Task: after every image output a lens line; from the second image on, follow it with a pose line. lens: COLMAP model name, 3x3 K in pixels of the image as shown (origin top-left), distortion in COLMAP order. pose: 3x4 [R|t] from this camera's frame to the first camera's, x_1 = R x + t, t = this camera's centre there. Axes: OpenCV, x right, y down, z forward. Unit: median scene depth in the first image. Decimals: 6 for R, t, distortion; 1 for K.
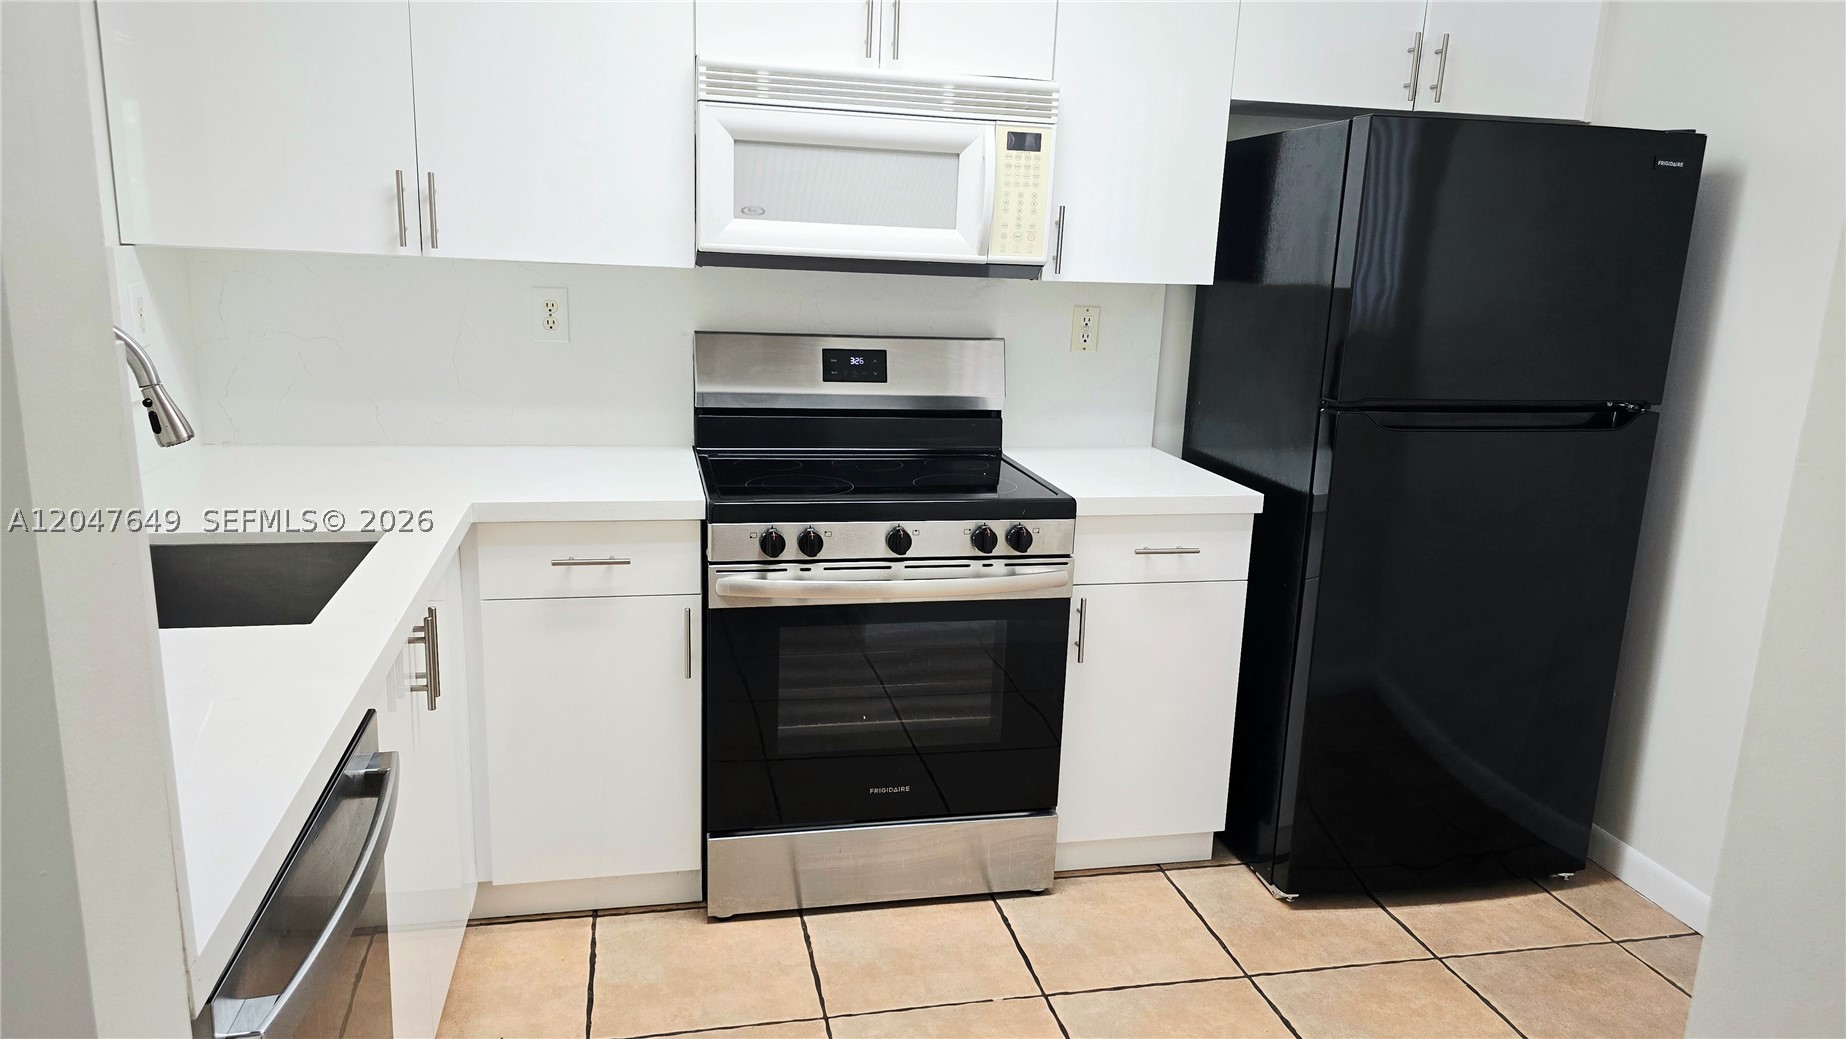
lens RADIAL K [[1220.7, 0, 929.3], [0, 1220.7, 508.0], [0, 0, 1]] dist [0.070088, -0.072945]
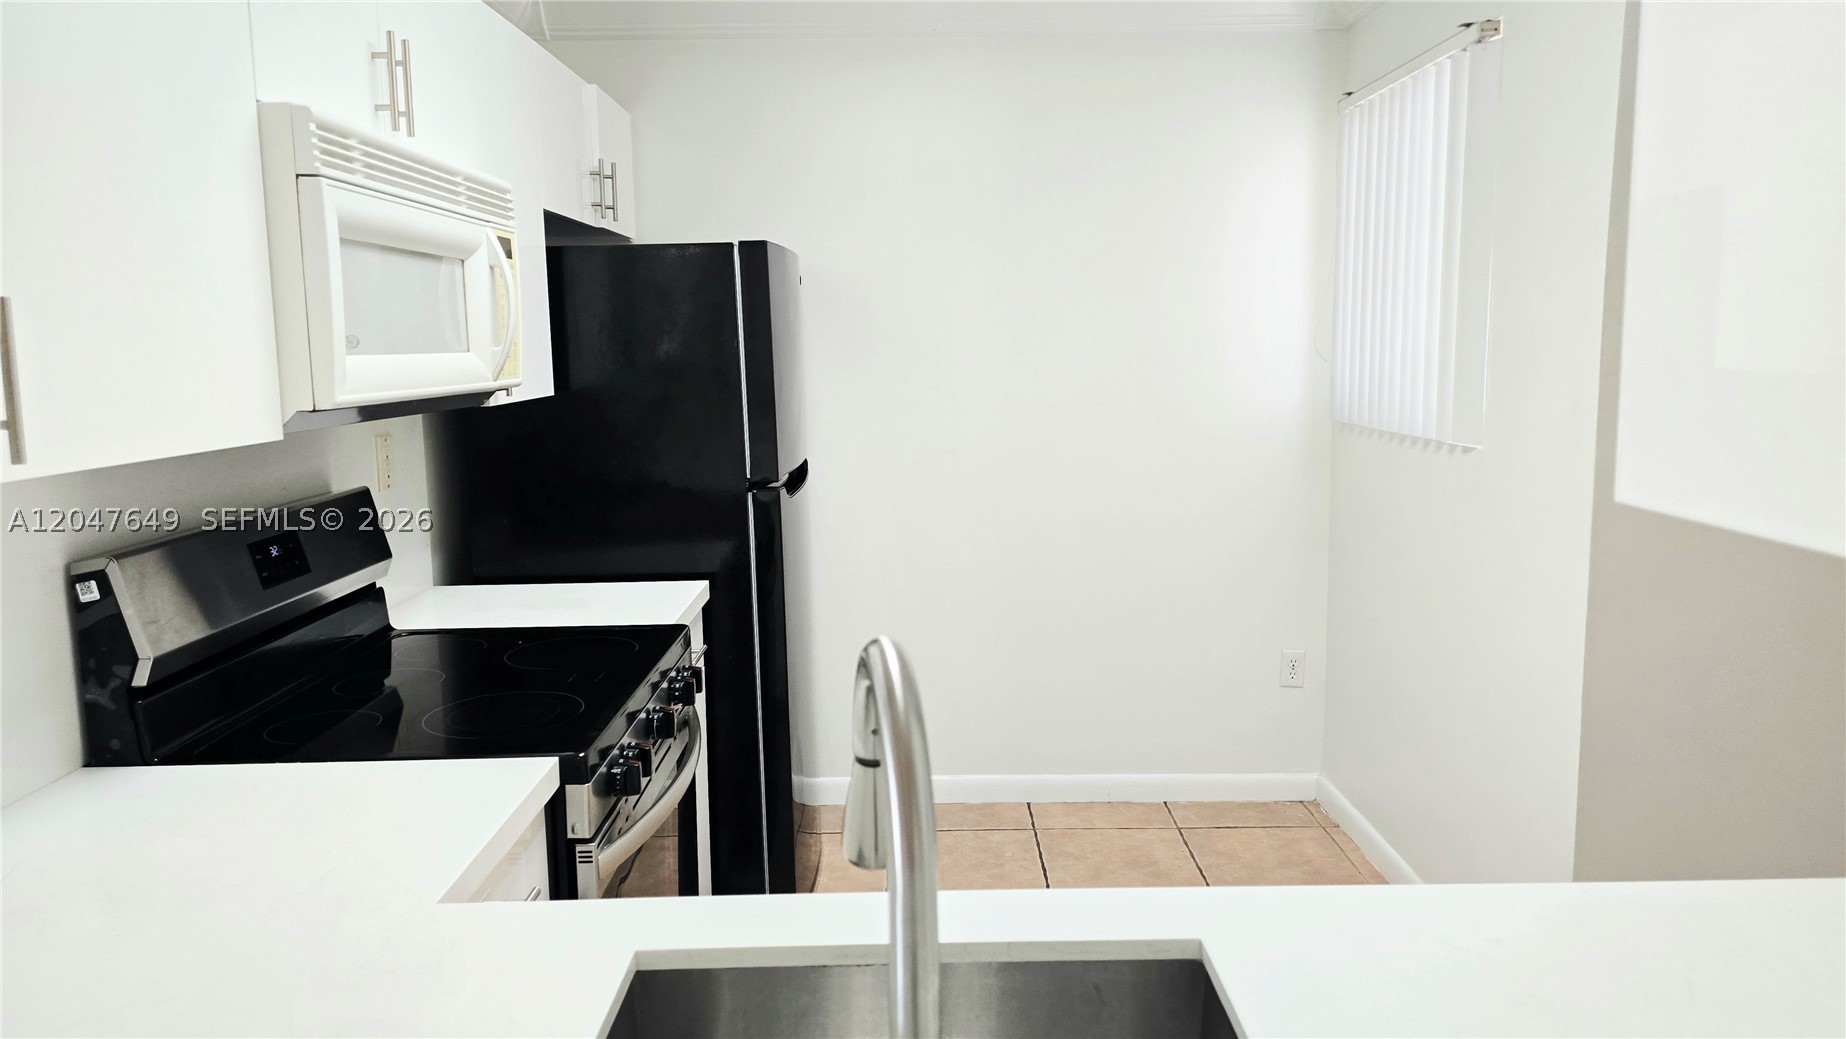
lens RADIAL K [[1236.8, 0, 930.8], [0, 1236.8, 493.8], [0, 0, 1]] dist [0.055328, -0.054556]
pose [[0.211142, -0.165580, 0.963329, -0.729712], [0.226664, 0.966977, 0.116527, -0.171357], [-0.950812, 0.193748, 0.241700, 0.557976]]
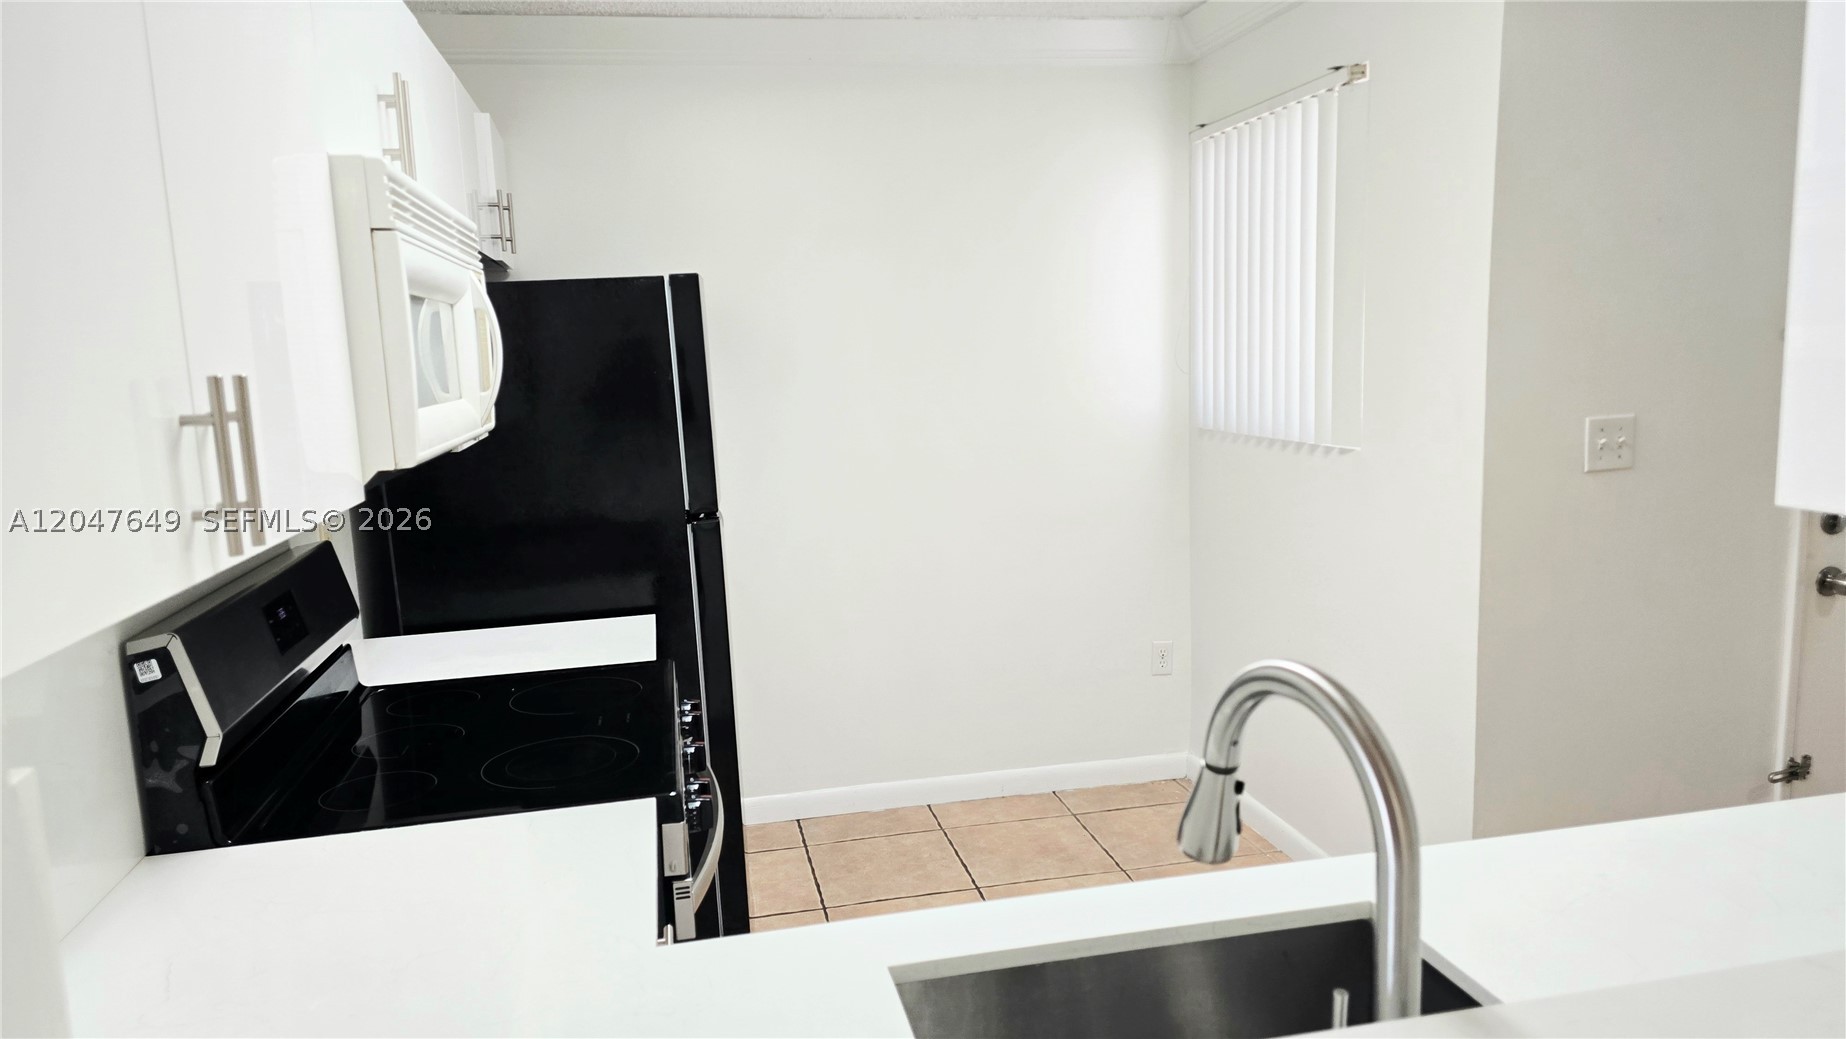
lens RADIAL K [[1223.6, 0, 913.9], [0, 1223.6, 525.5], [0, 0, 1]] dist [0.067260, -0.070702]
pose [[0.024301, -0.188986, 0.981679, -0.779139], [0.250639, 0.951758, 0.177021, -0.225997], [-0.967776, 0.241745, 0.070496, 0.712117]]
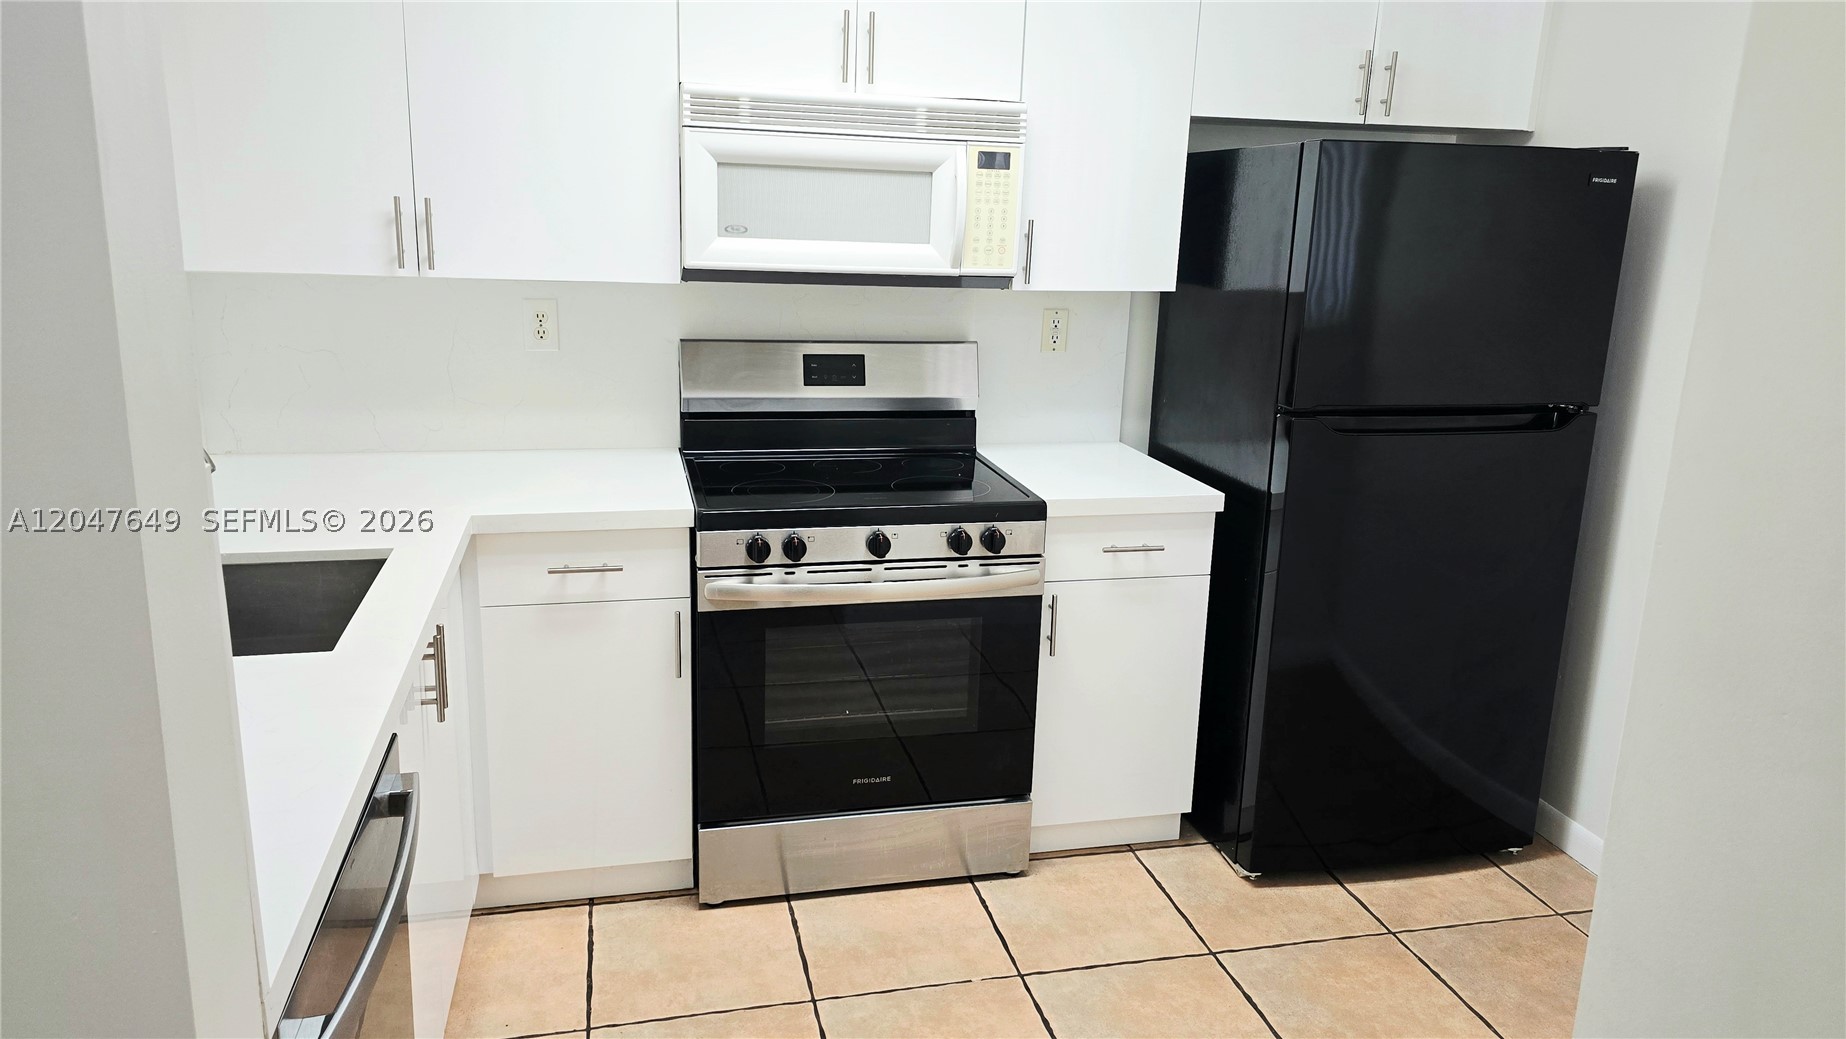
lens RADIAL K [[1223.4, 0, 921.5], [0, 1223.4, 471.0], [0, 0, 1]] dist [0.071377, -0.077261]
pose [[0.999872, -0.009506, 0.012905, -0.000872], [0.009434, 0.999939, 0.005672, -0.040349], [-0.012958, -0.005550, 0.999901, -0.051594]]
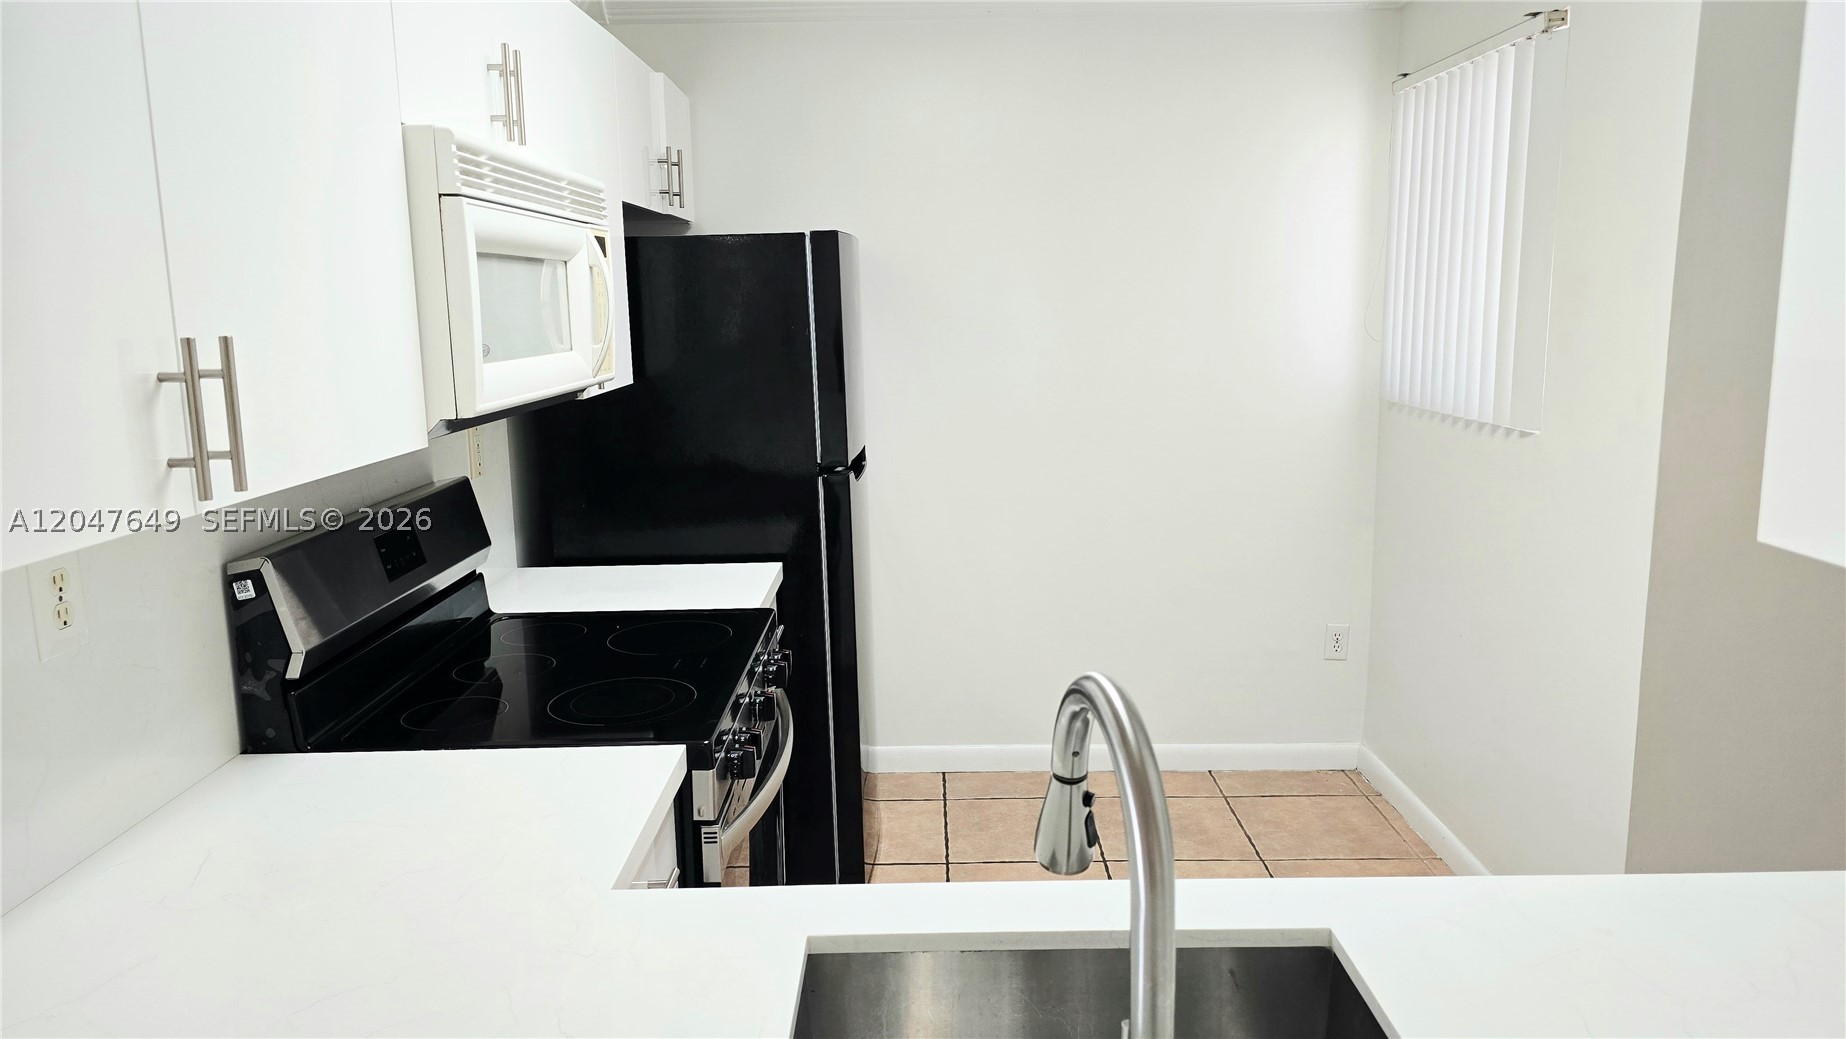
lens RADIAL K [[1232.5, 0, 929.2], [0, 1232.5, 500.6], [0, 0, 1]] dist [0.063903, -0.075252]
pose [[0.220197, -0.202878, 0.954125, -0.763919], [0.228775, 0.961592, 0.151668, -0.209708], [-0.948249, 0.184883, 0.258153, 0.597016]]
